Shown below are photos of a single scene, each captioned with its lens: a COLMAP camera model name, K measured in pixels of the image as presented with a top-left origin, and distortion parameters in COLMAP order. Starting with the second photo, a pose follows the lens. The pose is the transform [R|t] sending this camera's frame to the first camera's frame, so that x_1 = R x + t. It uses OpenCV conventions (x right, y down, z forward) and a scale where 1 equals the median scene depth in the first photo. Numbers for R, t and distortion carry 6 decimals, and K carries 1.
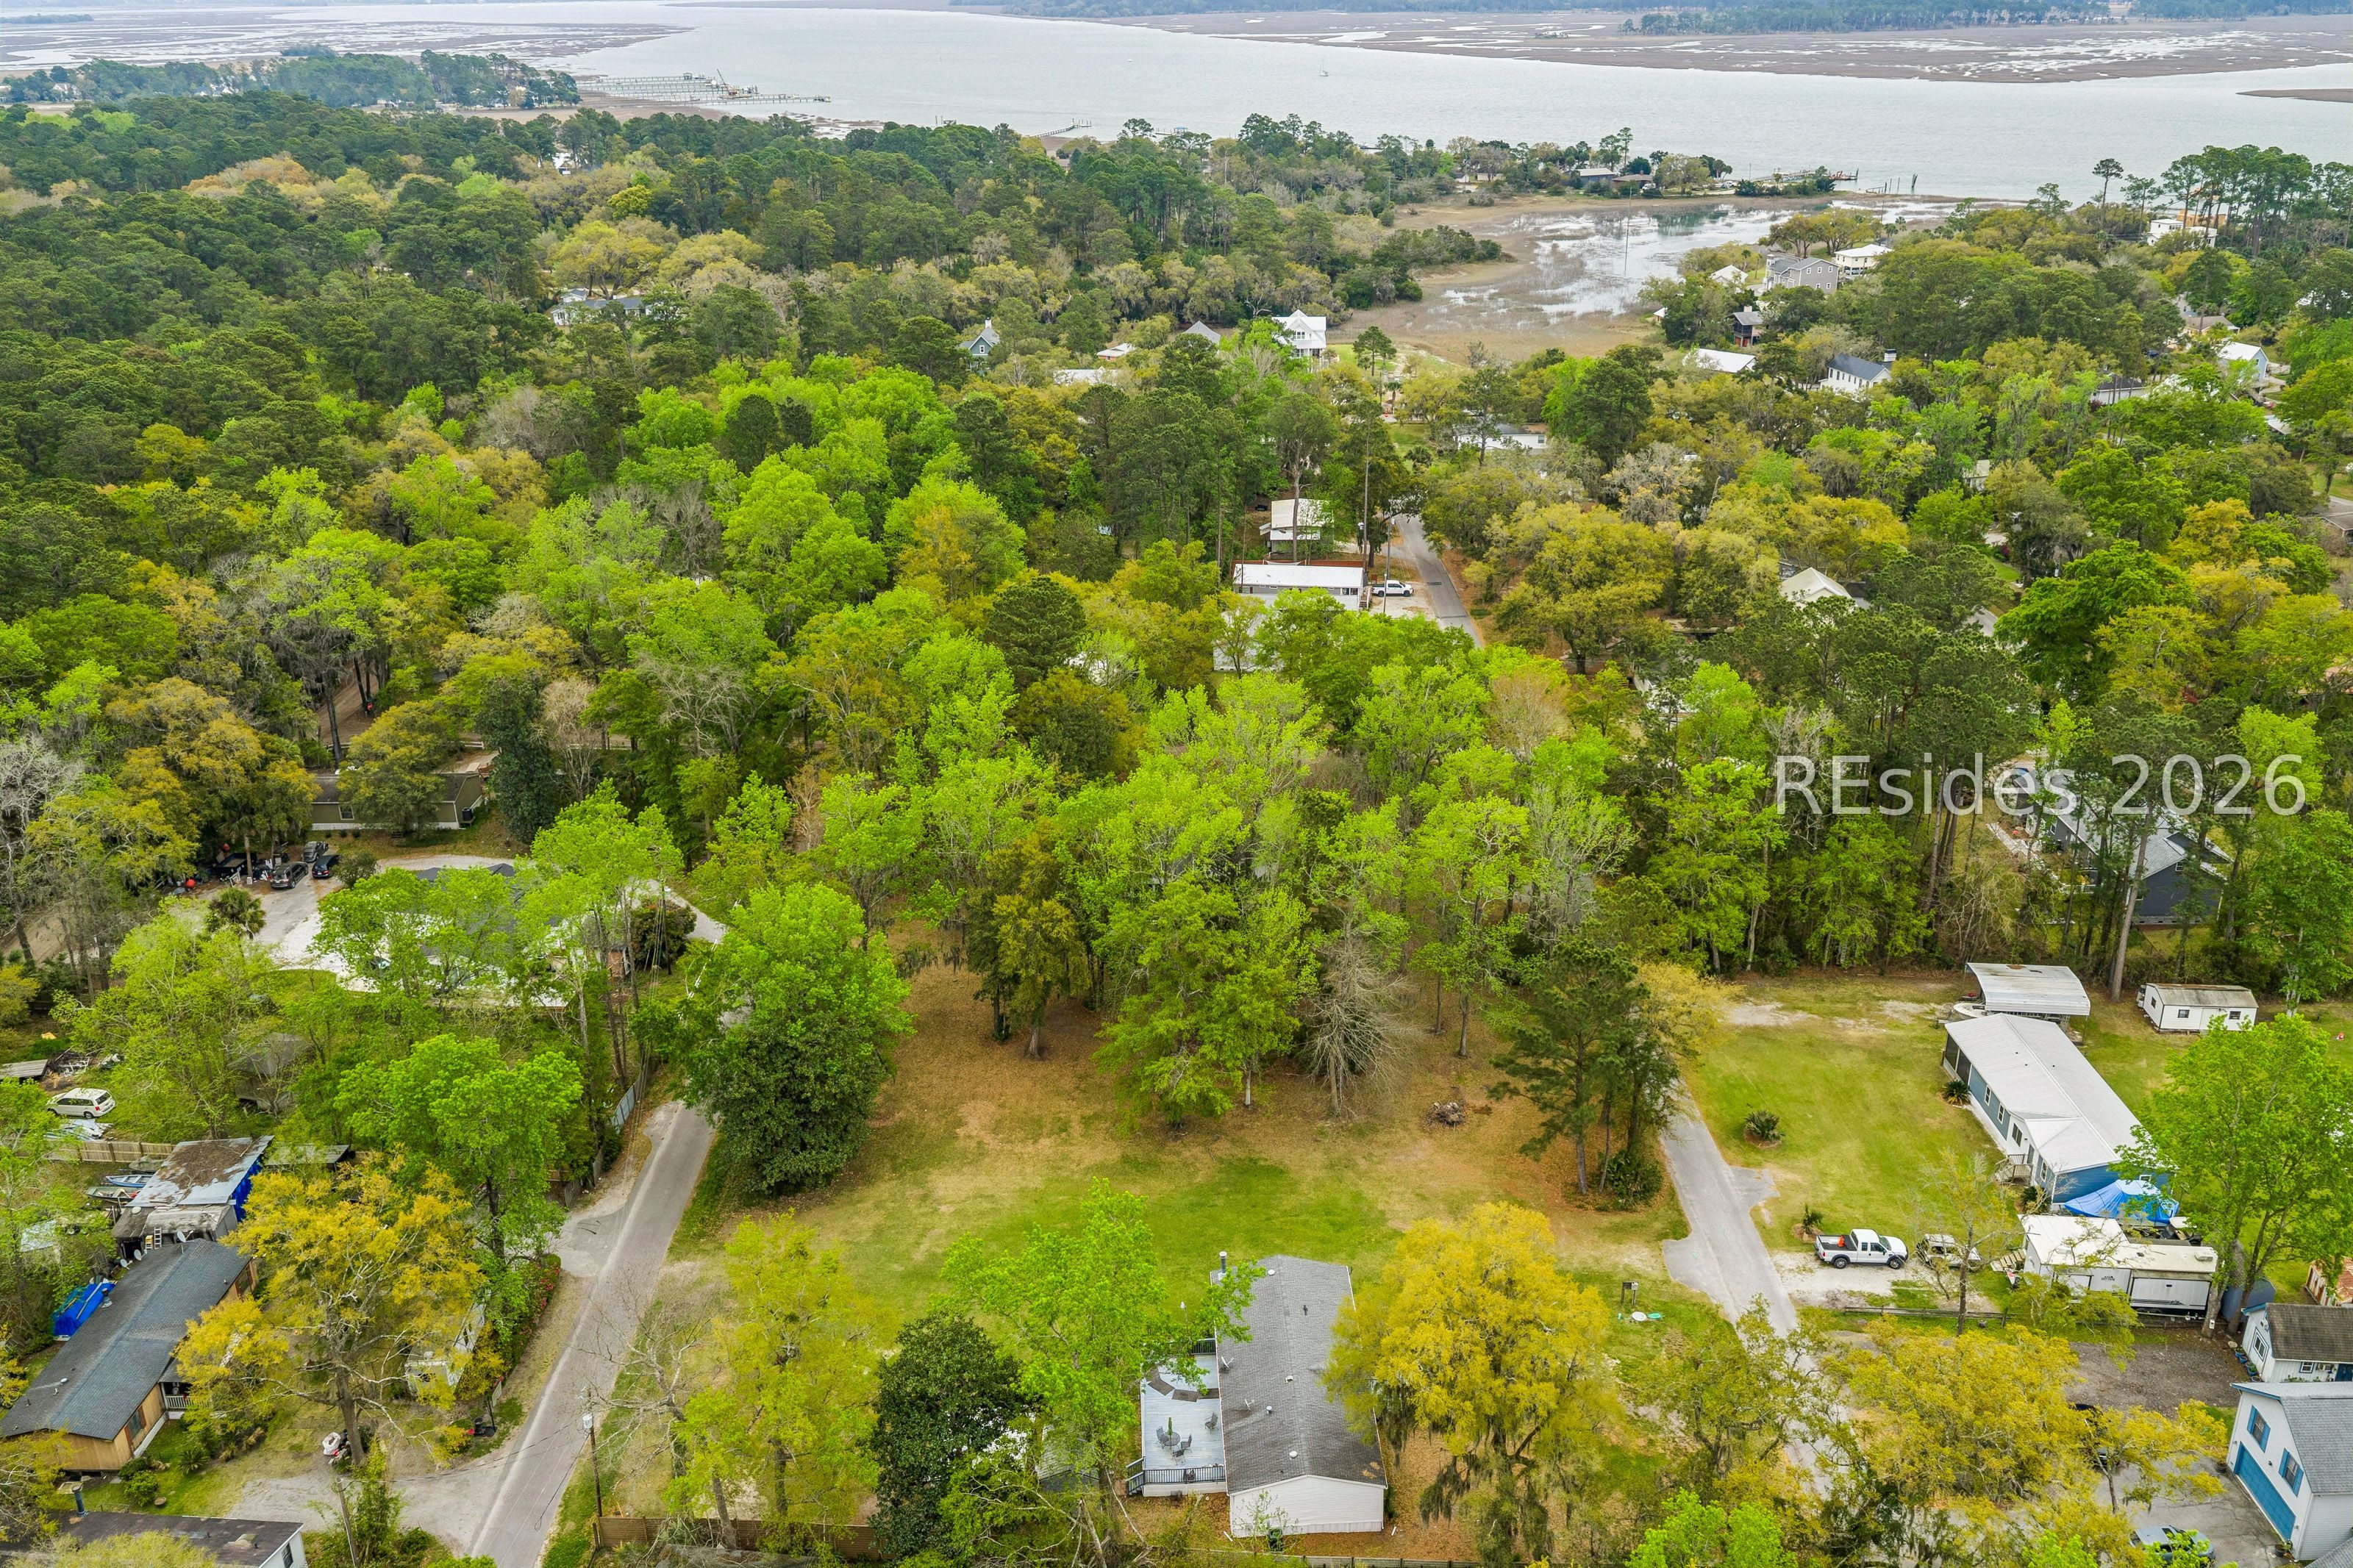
lens RADIAL K [[1951.2, 0, 1176.5], [0, 1951.2, 784.0], [0, 0, 1]] dist [-0.002073, -0.005647]
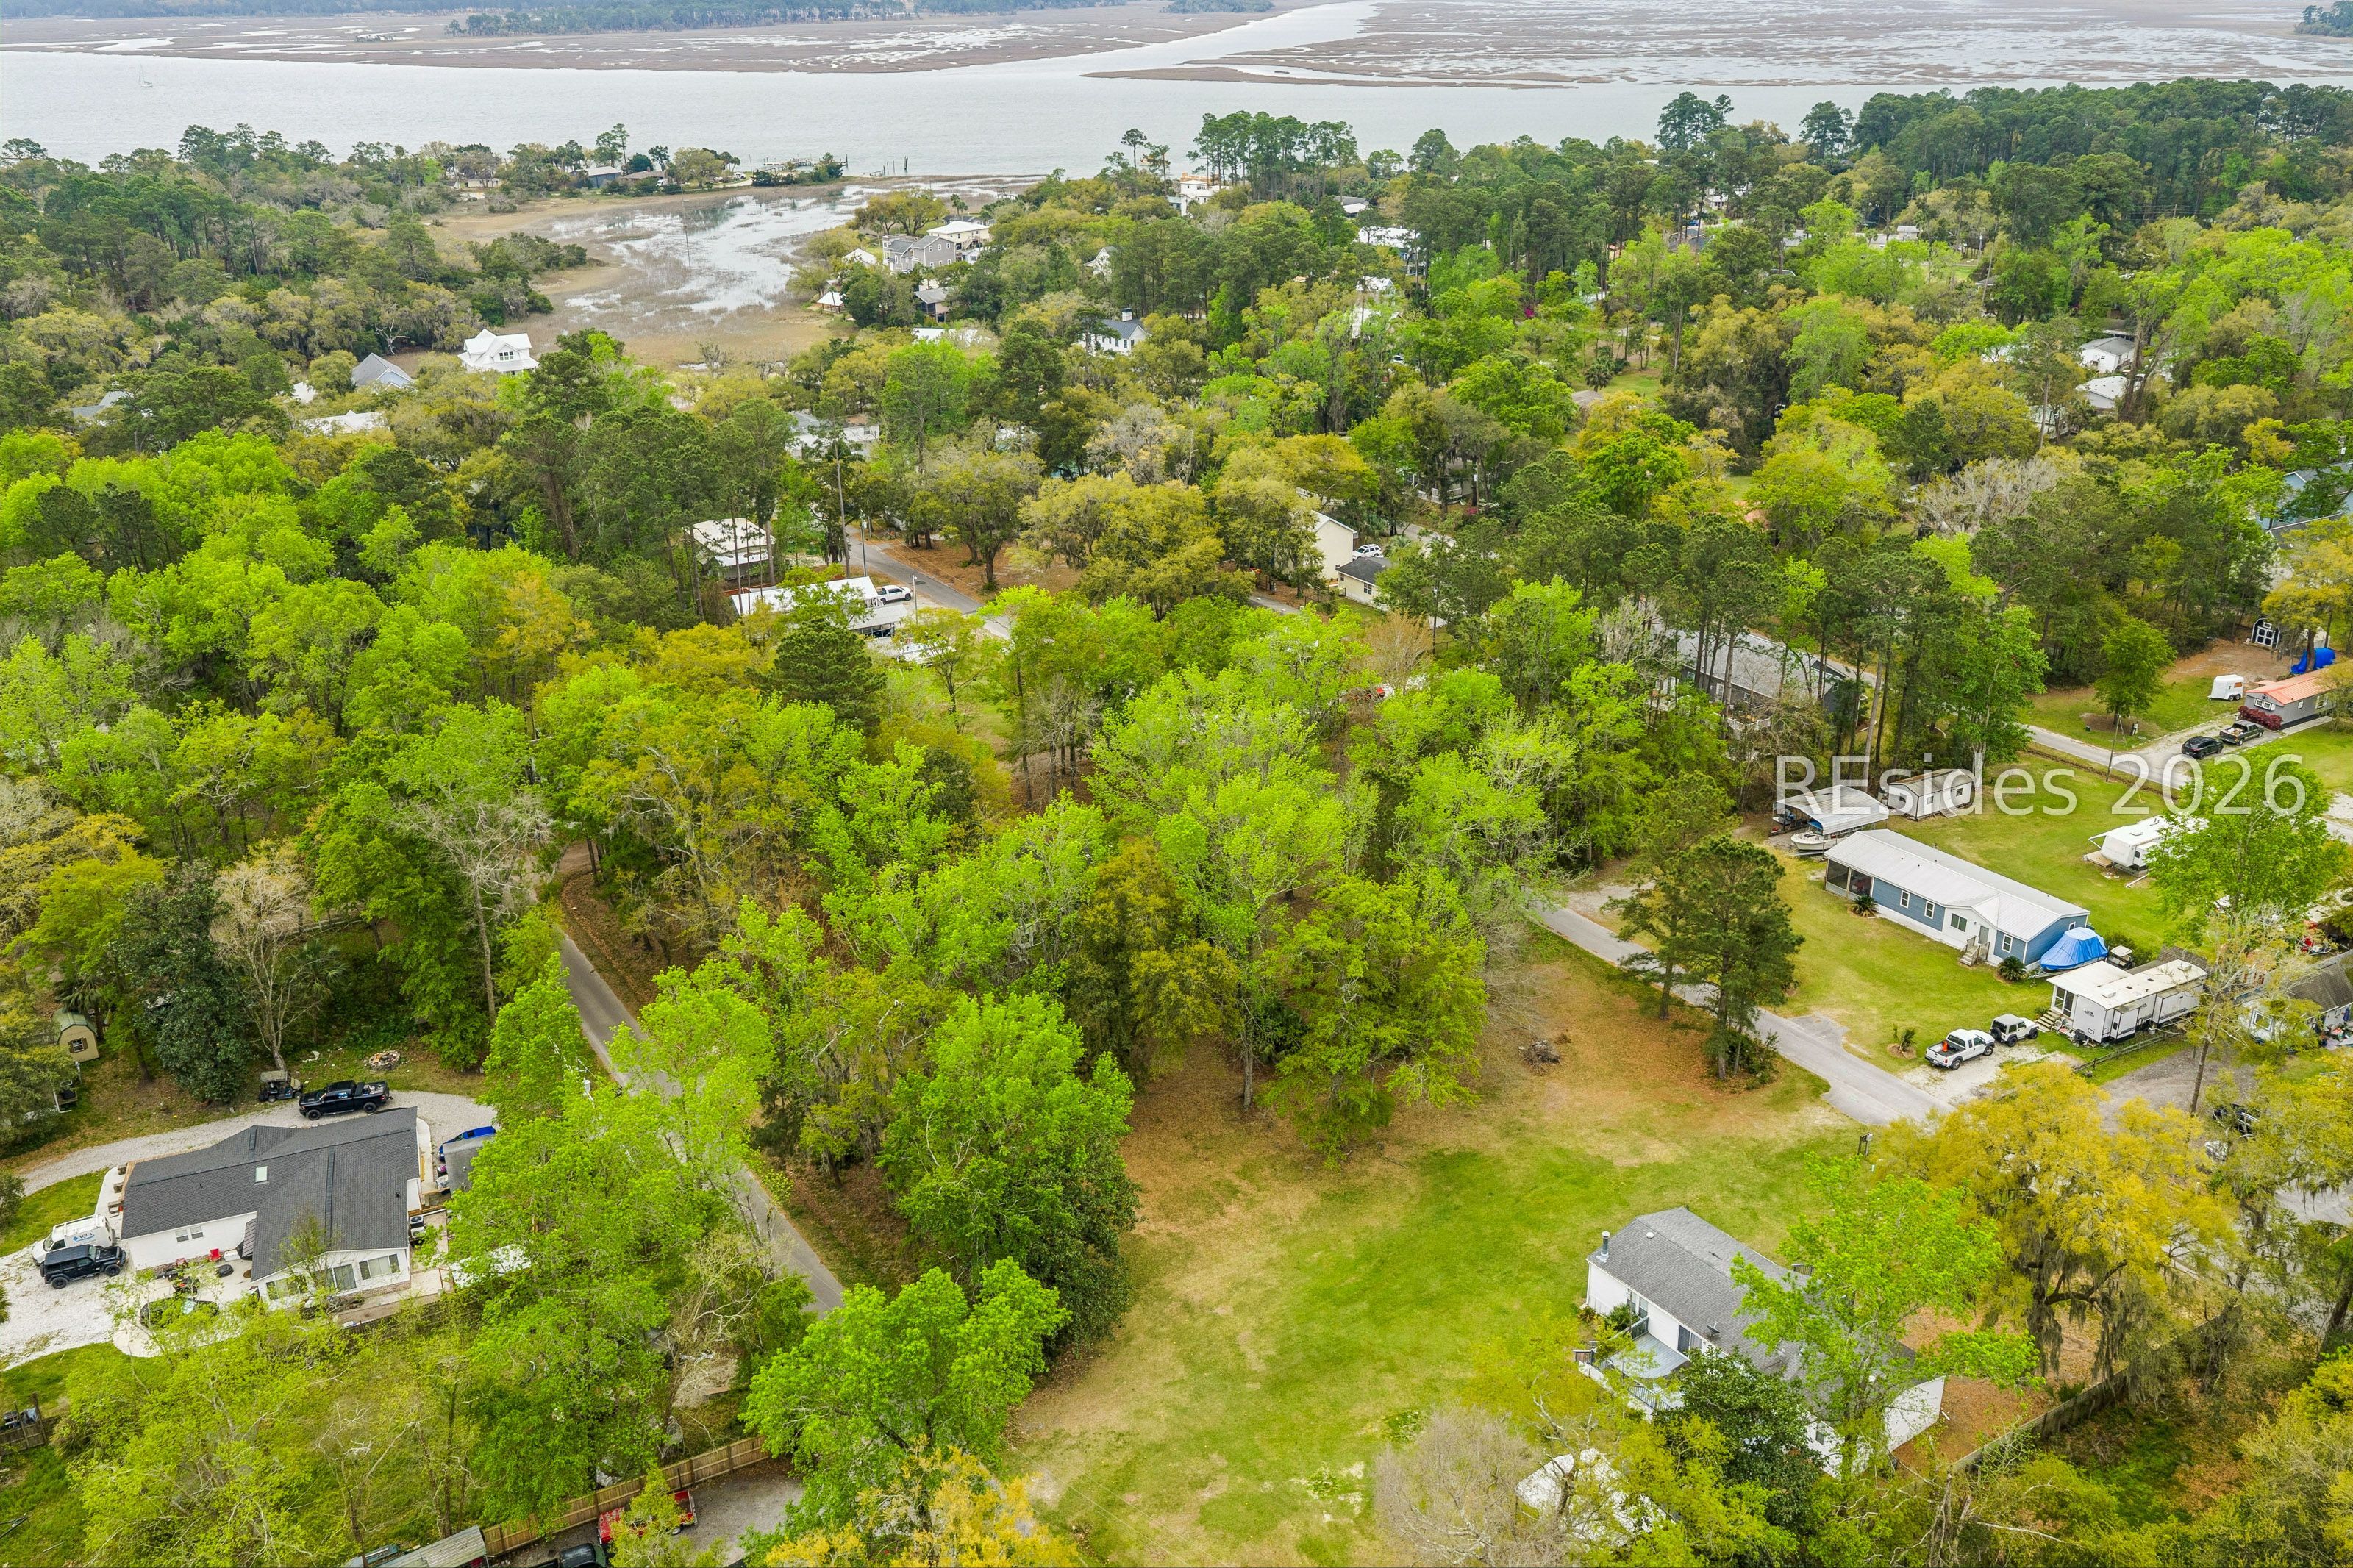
lens RADIAL K [[1951.2, 0, 1176.5], [0, 1951.2, 784.0], [0, 0, 1]] dist [-0.002073, -0.005647]
pose [[0.822343, -0.216381, 0.526243, -0.126583], [0.217917, 0.974121, 0.060007, -0.016561], [-0.525609, 0.065331, 0.848214, 0.059576]]
